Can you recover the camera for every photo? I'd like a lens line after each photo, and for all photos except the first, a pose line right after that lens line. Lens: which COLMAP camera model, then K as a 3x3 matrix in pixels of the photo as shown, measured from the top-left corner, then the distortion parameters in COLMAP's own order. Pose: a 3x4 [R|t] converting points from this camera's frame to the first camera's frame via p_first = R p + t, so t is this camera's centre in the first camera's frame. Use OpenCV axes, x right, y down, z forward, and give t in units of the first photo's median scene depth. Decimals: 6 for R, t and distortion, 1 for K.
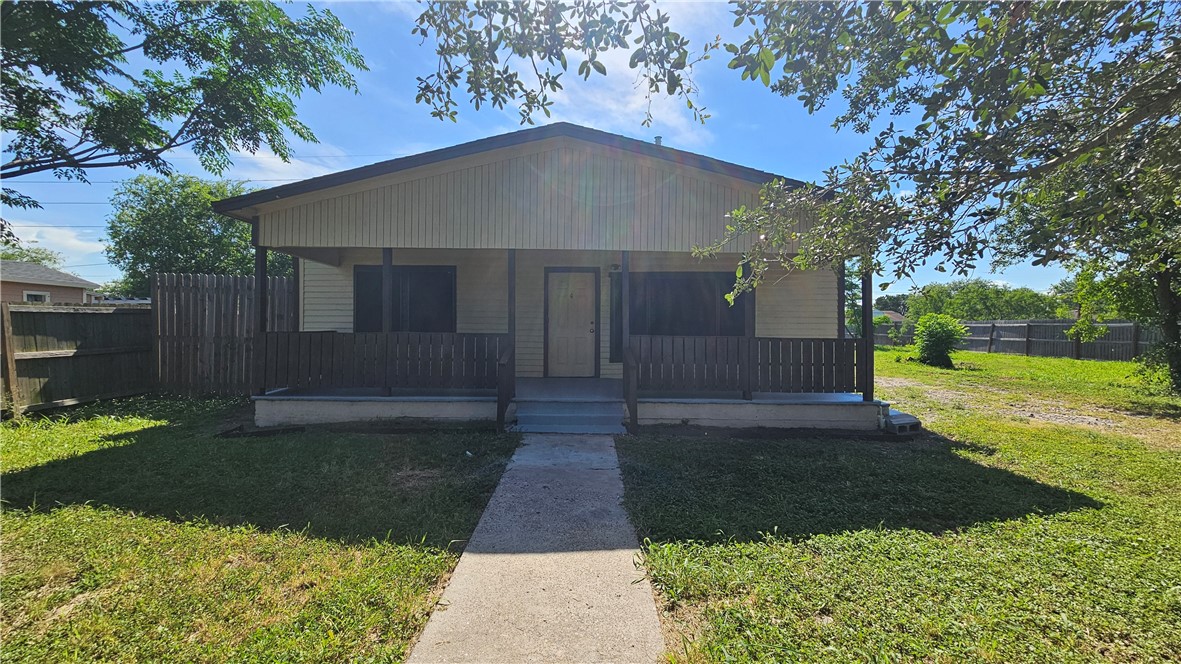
lens RADIAL K [[482.2, 0, 591.3], [0, 482.2, 337.6], [0, 0, 1]] dist [0.000568, -0.000583]
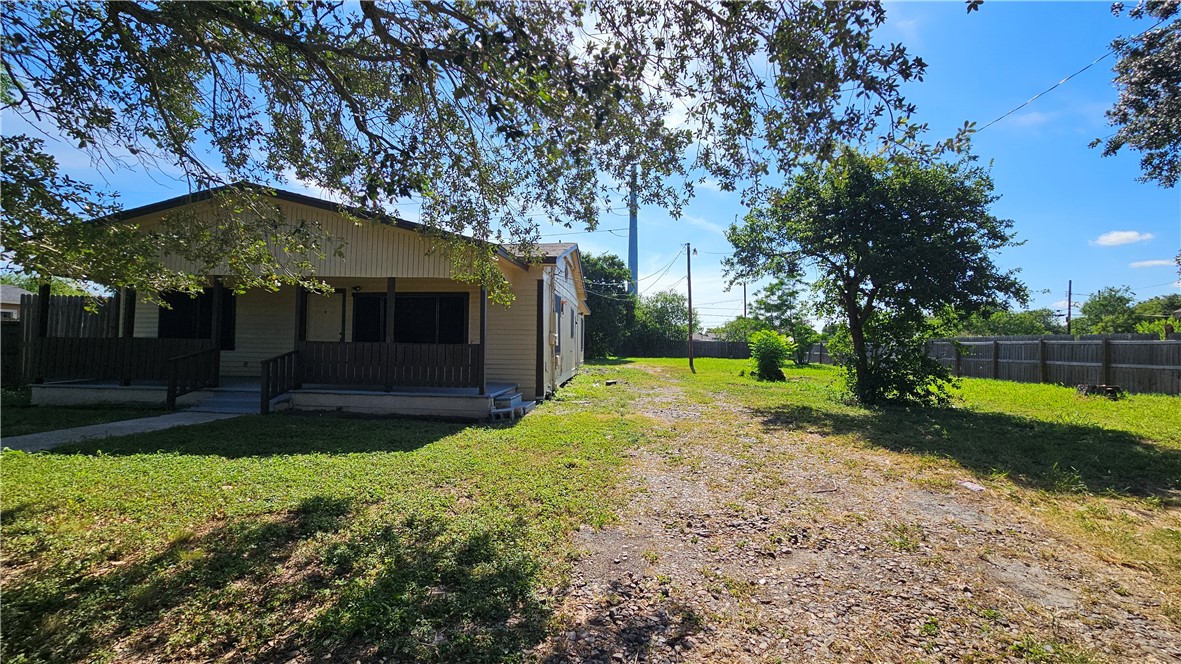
lens RADIAL K [[482.2, 0, 588.4], [0, 482.2, 344.1], [0, 0, 1]] dist [0.000568, -0.000583]
pose [[0.997123, 0.006474, -0.075527, 0.738439], [-0.008741, 0.999520, -0.029721, 0.027723], [0.075298, 0.030296, 0.996701, -0.177801]]
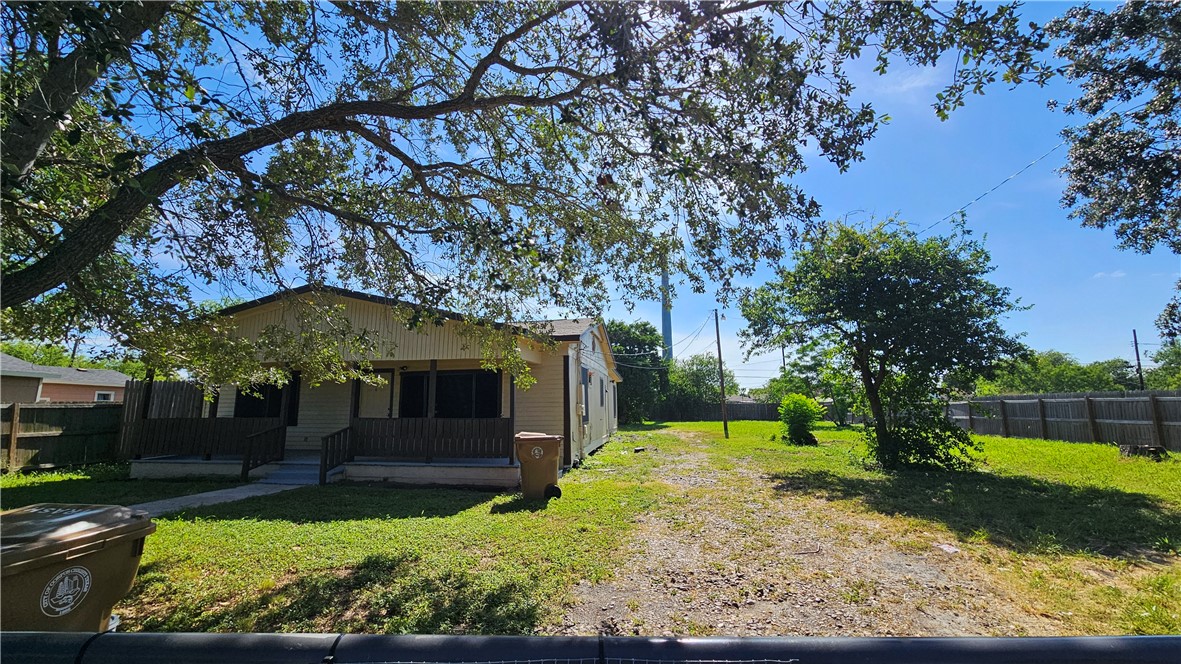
lens RADIAL K [[482.2, 0, 588.5], [0, 482.2, 341.1], [0, 0, 1]] dist [0.000568, -0.000583]
pose [[0.987371, -0.036778, -0.154095, 0.792540], [0.010731, 0.985972, -0.166564, 0.013058], [0.158060, 0.162807, 0.973915, -0.274830]]
